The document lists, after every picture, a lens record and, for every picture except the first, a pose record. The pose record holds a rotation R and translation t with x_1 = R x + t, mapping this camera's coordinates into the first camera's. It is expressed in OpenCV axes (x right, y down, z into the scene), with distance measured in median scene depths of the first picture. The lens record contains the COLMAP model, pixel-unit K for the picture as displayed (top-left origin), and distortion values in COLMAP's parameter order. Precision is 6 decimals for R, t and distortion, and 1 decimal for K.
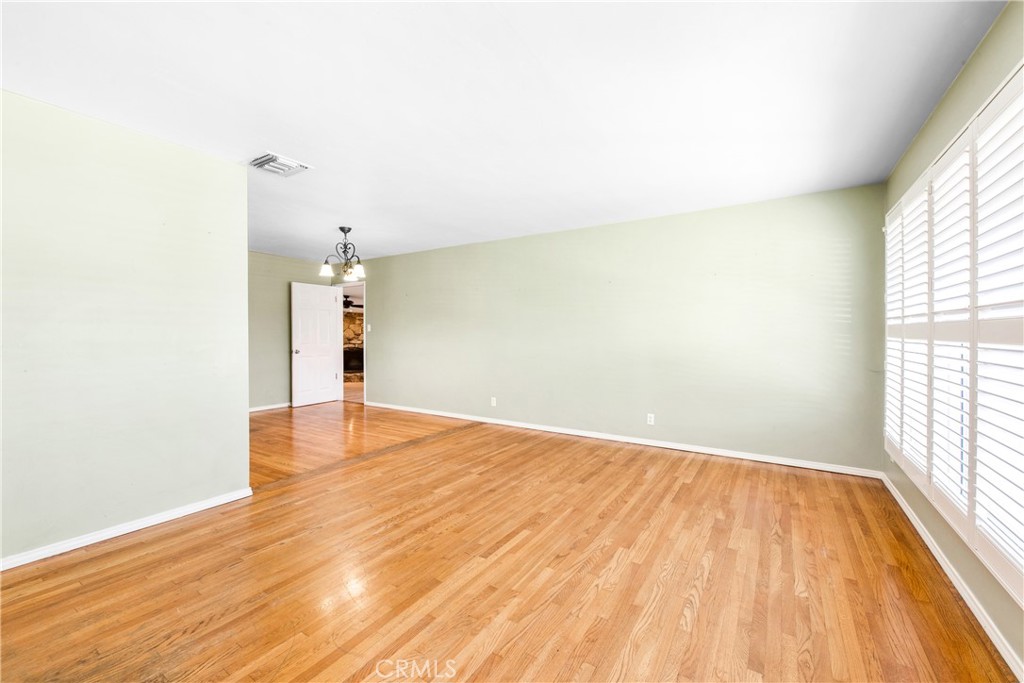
lens RADIAL K [[415.7, 0, 509.3], [0, 415.7, 338.0], [0, 0, 1]] dist [0.002050, -0.001115]
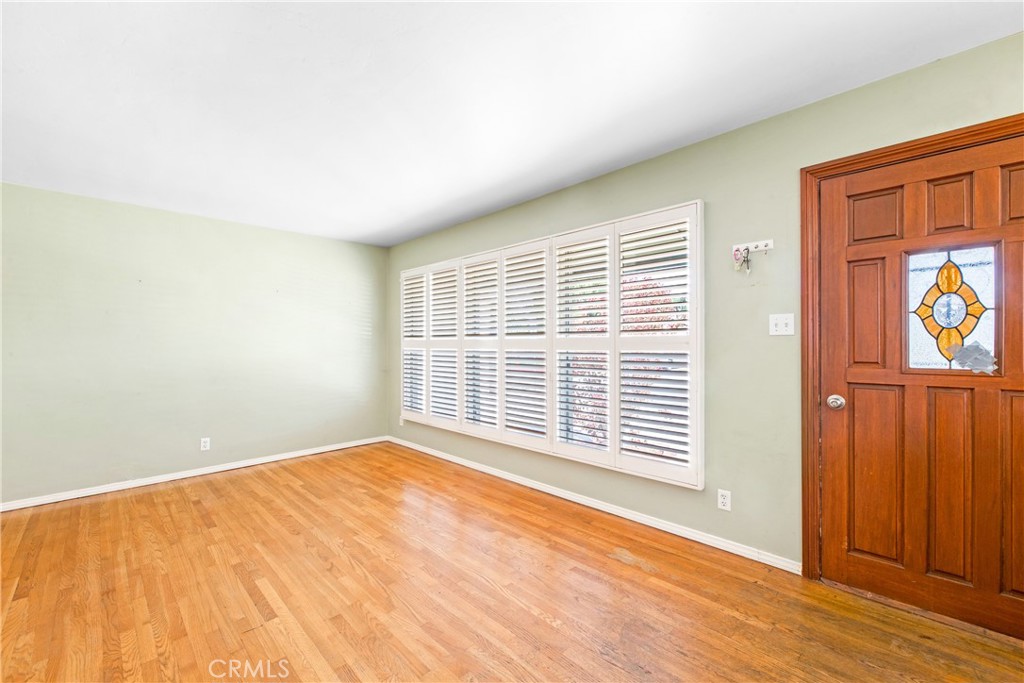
lens RADIAL K [[415.7, 0, 508.3], [0, 415.7, 344.2], [0, 0, 1]] dist [0.002050, -0.001115]
pose [[0.207539, -0.000291, 0.978227, -0.555946], [0.016664, 0.999856, -0.003239, -0.004830], [-0.978085, 0.016974, 0.207514, 0.259784]]
